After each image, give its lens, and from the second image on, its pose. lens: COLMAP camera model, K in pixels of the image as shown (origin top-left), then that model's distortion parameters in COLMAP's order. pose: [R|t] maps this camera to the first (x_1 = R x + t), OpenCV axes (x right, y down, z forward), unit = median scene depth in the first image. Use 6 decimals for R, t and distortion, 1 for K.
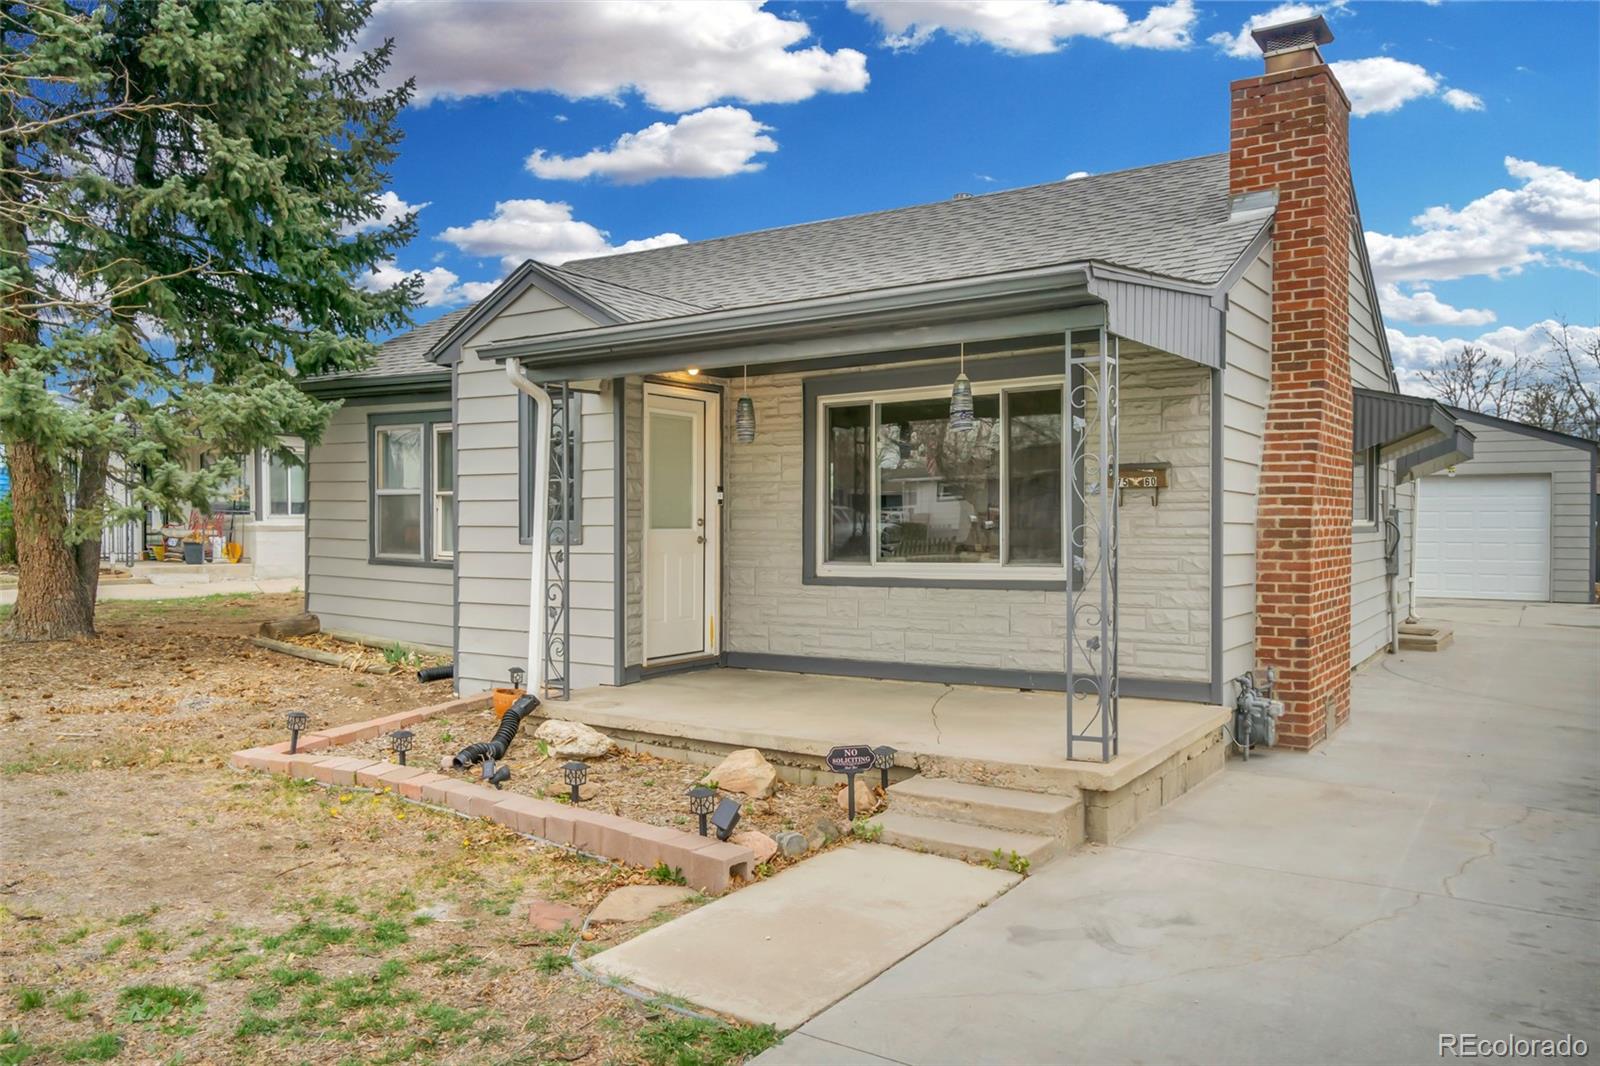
lens RADIAL K [[1157.7, 0, 799.7], [0, 1157.7, 541.4], [0, 0, 1]] dist [0.002845, -0.004180]
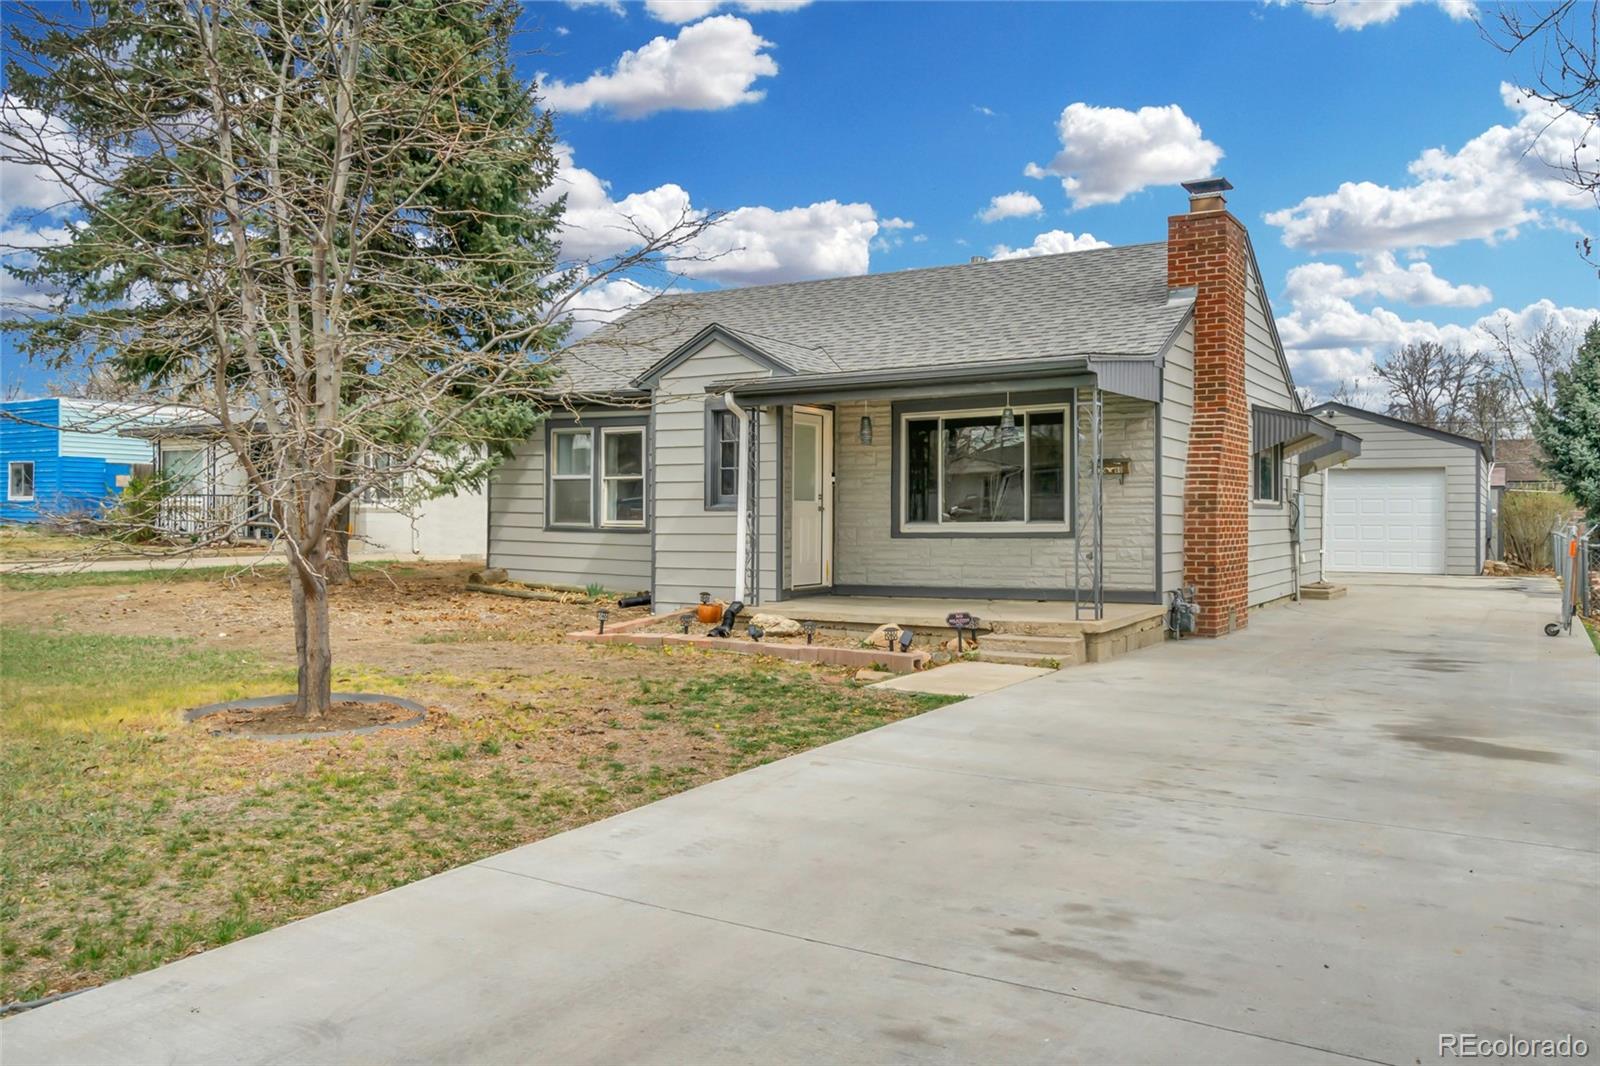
lens RADIAL K [[1248.6, 0, 799.8], [0, 1248.6, 521.2], [0, 0, 1]] dist [-0.000138, 0.002024]
pose [[0.998808, 0.001345, 0.048793, -0.216521], [-0.000634, 0.999893, -0.014584, 0.043296], [-0.048808, 0.014535, 0.998702, -0.685017]]
